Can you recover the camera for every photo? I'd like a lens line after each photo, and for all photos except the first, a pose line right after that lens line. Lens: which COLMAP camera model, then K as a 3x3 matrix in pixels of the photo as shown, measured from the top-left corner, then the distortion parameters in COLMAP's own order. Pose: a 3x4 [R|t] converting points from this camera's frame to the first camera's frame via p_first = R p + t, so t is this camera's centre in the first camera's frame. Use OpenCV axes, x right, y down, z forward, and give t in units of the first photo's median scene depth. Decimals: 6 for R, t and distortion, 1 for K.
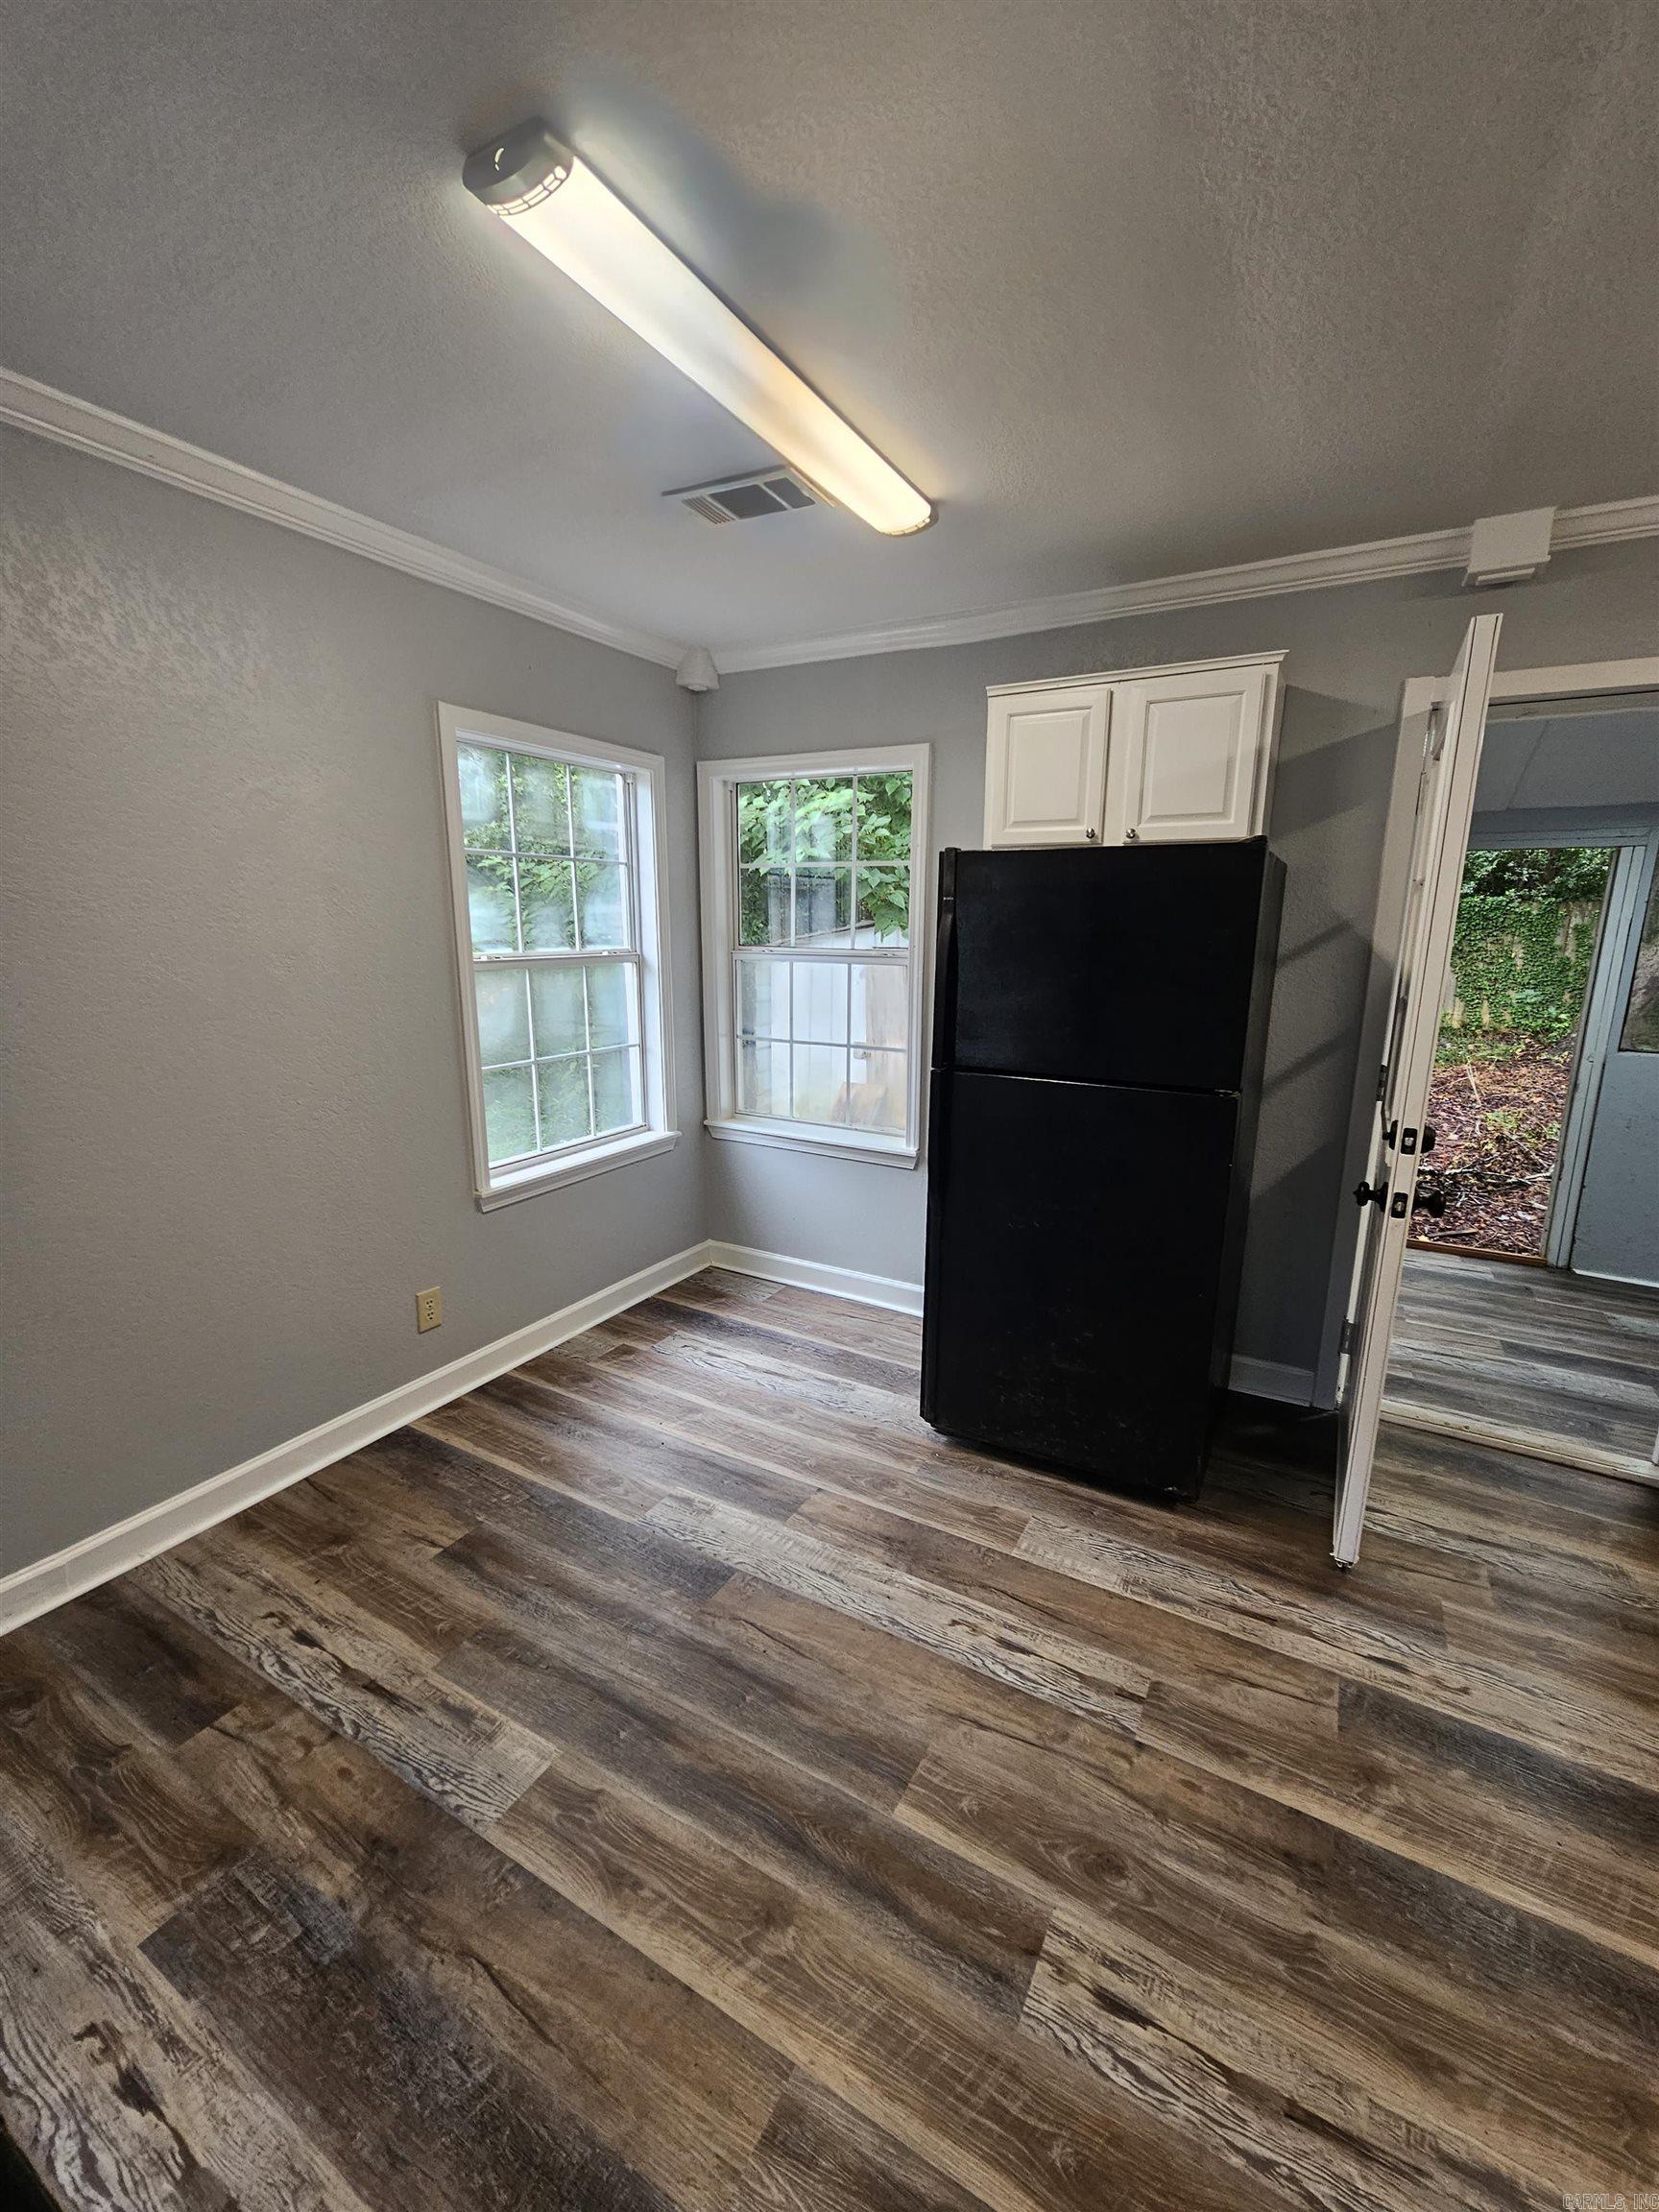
lens RADIAL K [[905.7, 0, 829.7], [0, 905.7, 1115.6], [0, 0, 1]] dist [-0.007545, 0.003199]
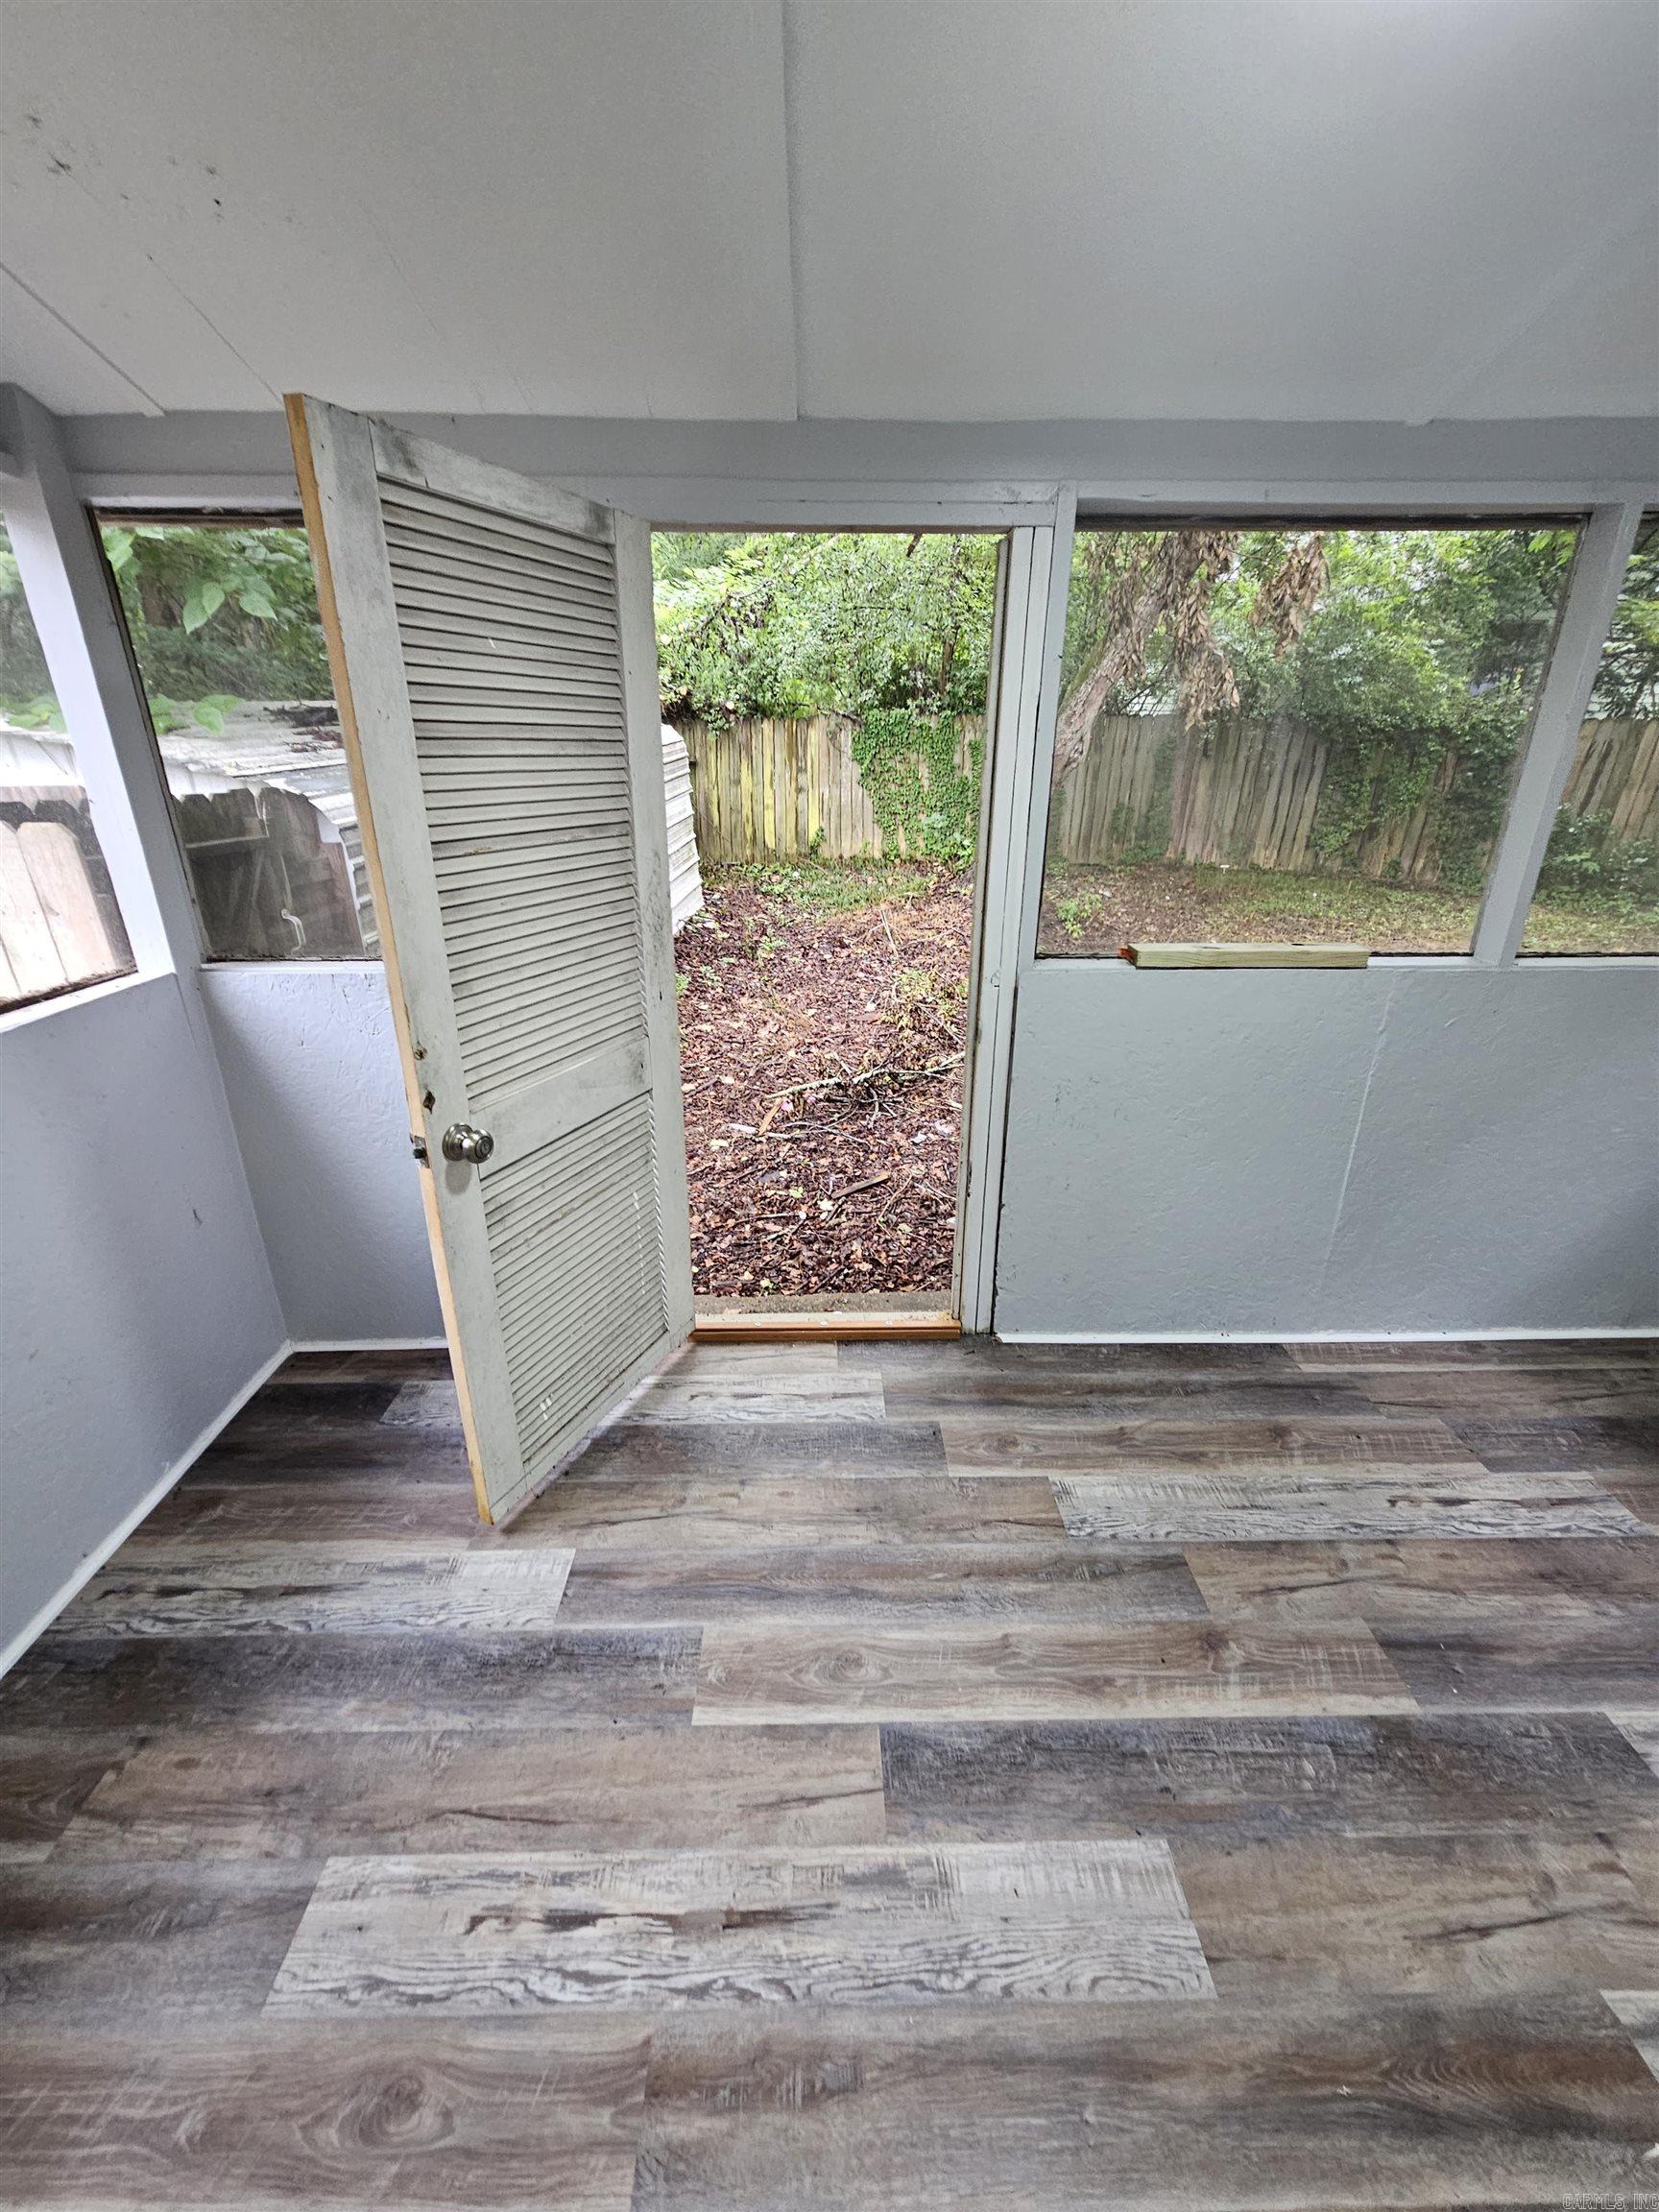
lens RADIAL K [[905.7, 0, 829.7], [0, 905.7, 1115.6], [0, 0, 1]] dist [-0.007545, 0.003199]
pose [[0.860872, -0.196429, 0.469377, 0.276513], [0.111406, 0.972861, 0.202806, -0.057900], [-0.496476, -0.122298, 0.859392, 0.325327]]
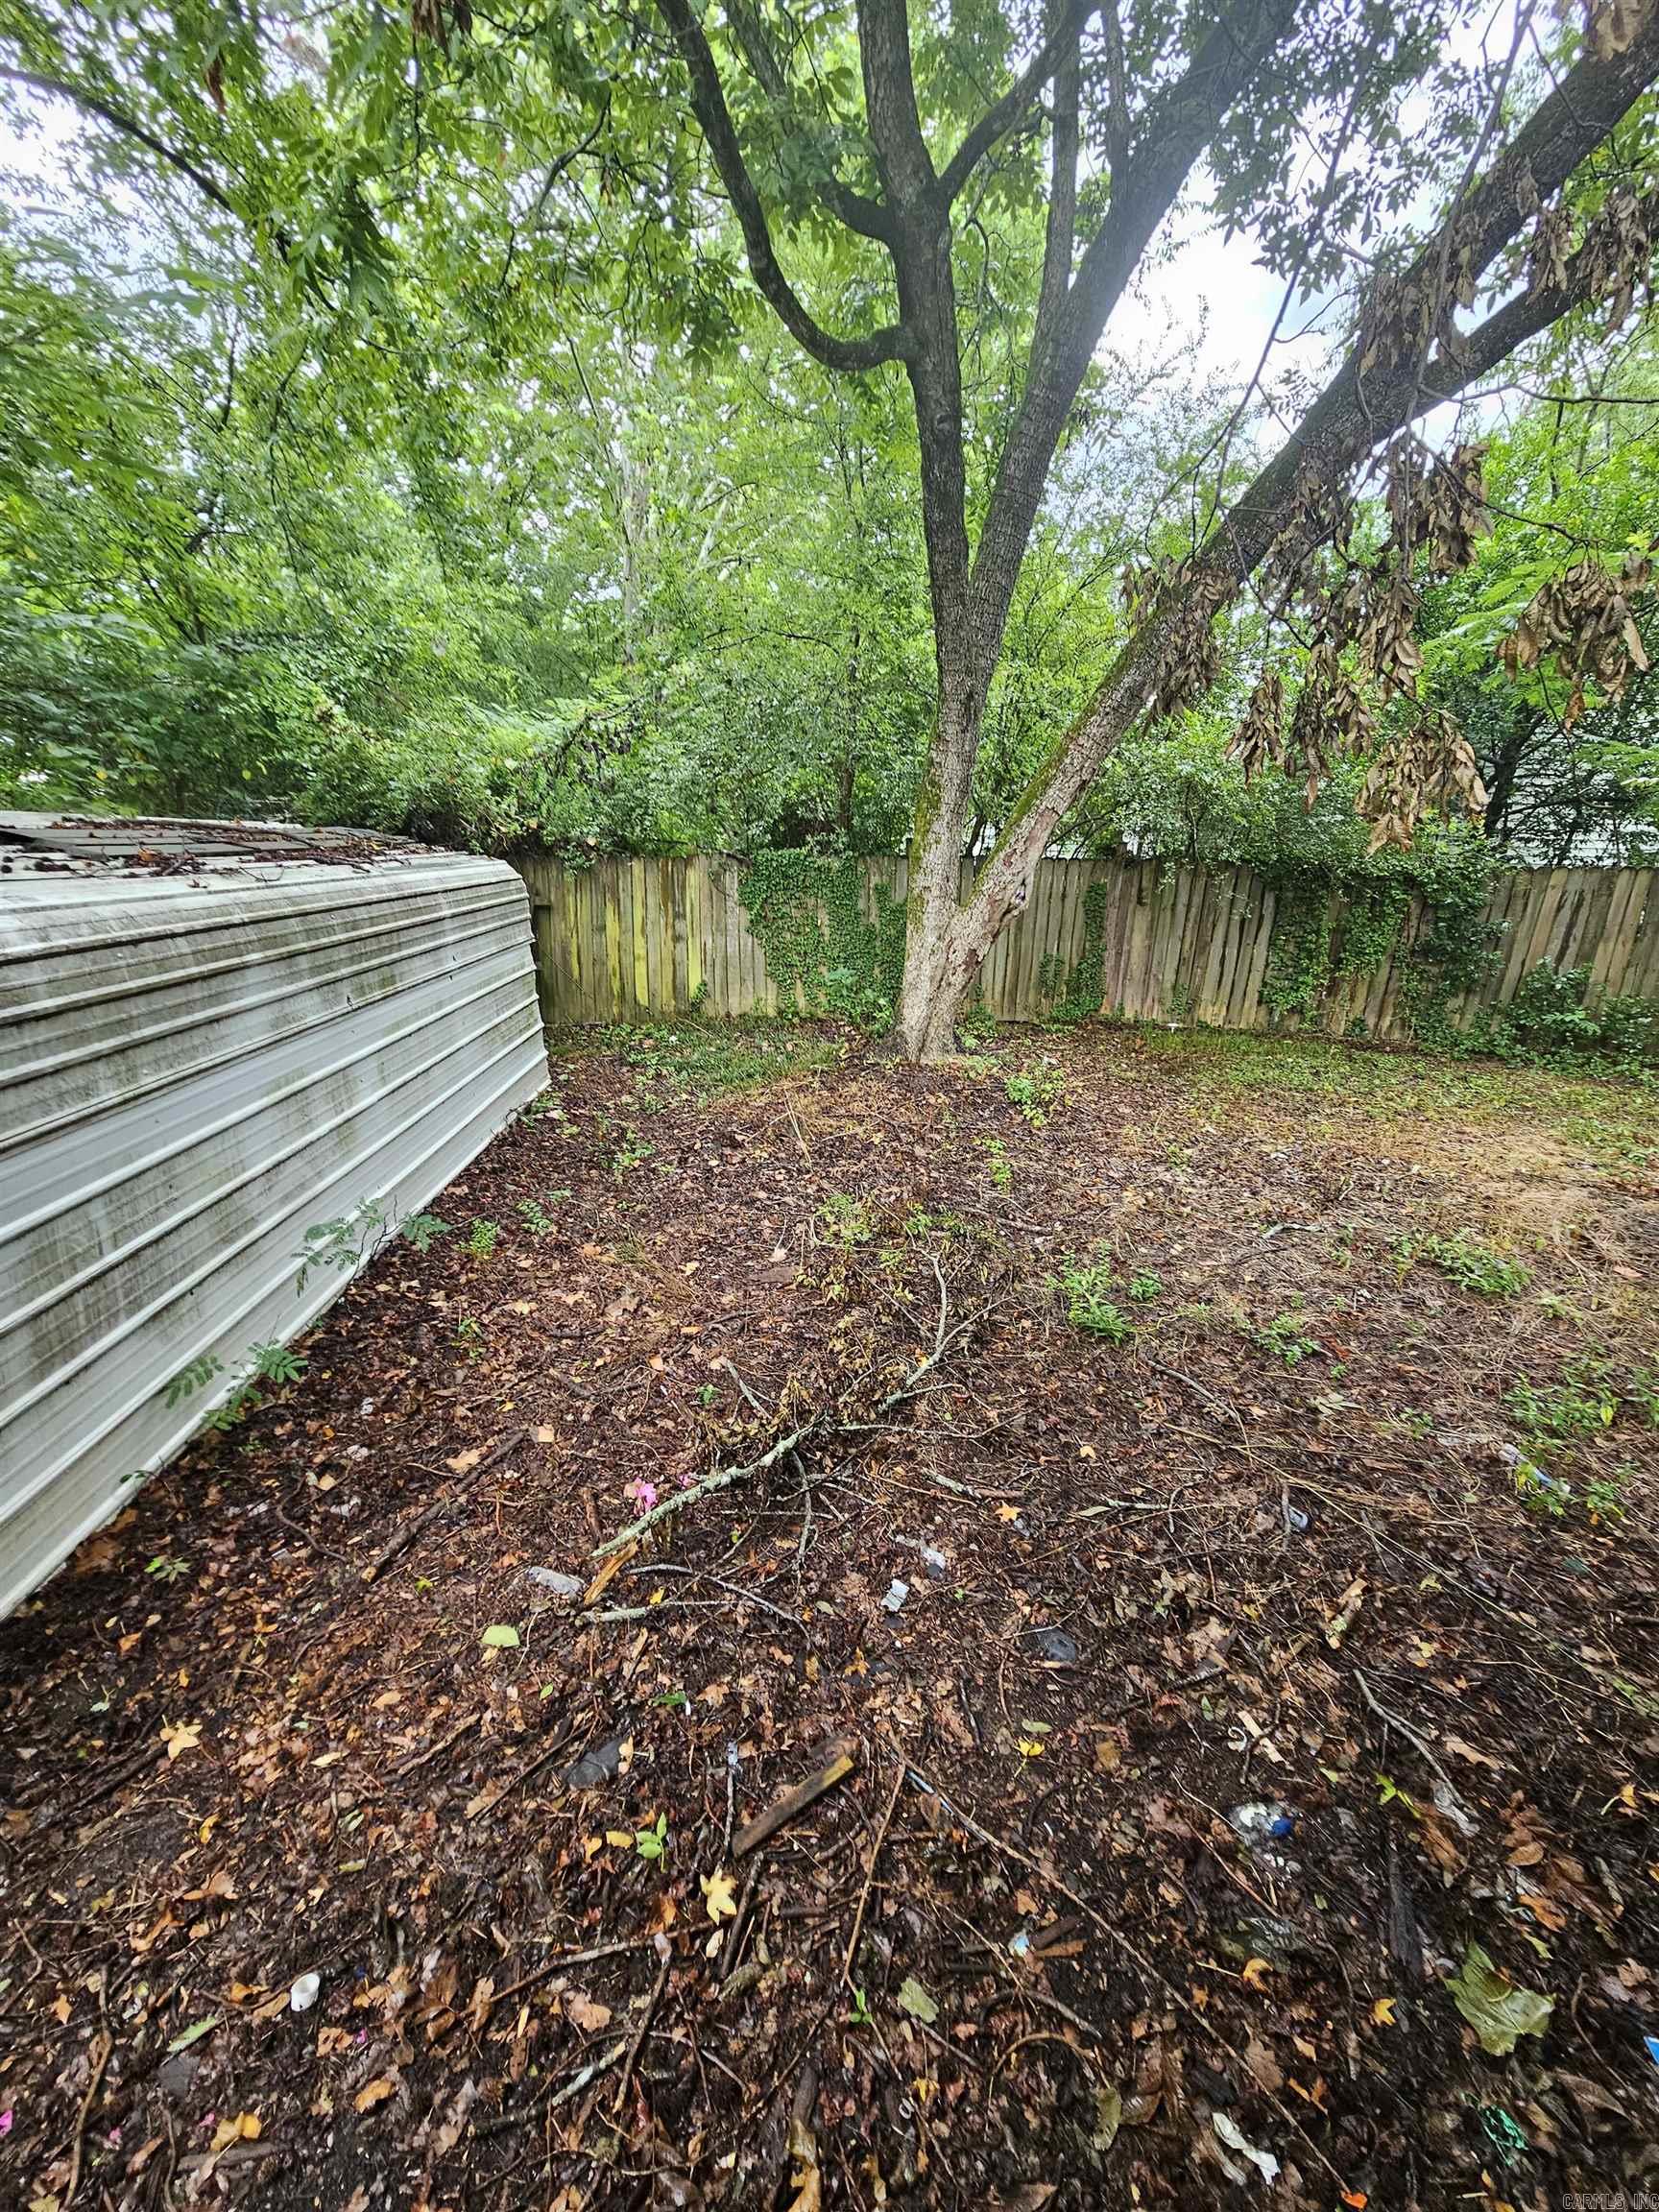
lens RADIAL K [[906.5, 0, 833.8], [0, 906.5, 1117.9], [0, 0, 1]] dist [-0.002175, 0.001007]
pose [[0.788761, -0.144443, 0.597488, 0.436399], [0.123805, 0.989411, 0.075752, -0.109155], [-0.602103, 0.014222, 0.798292, 0.587601]]
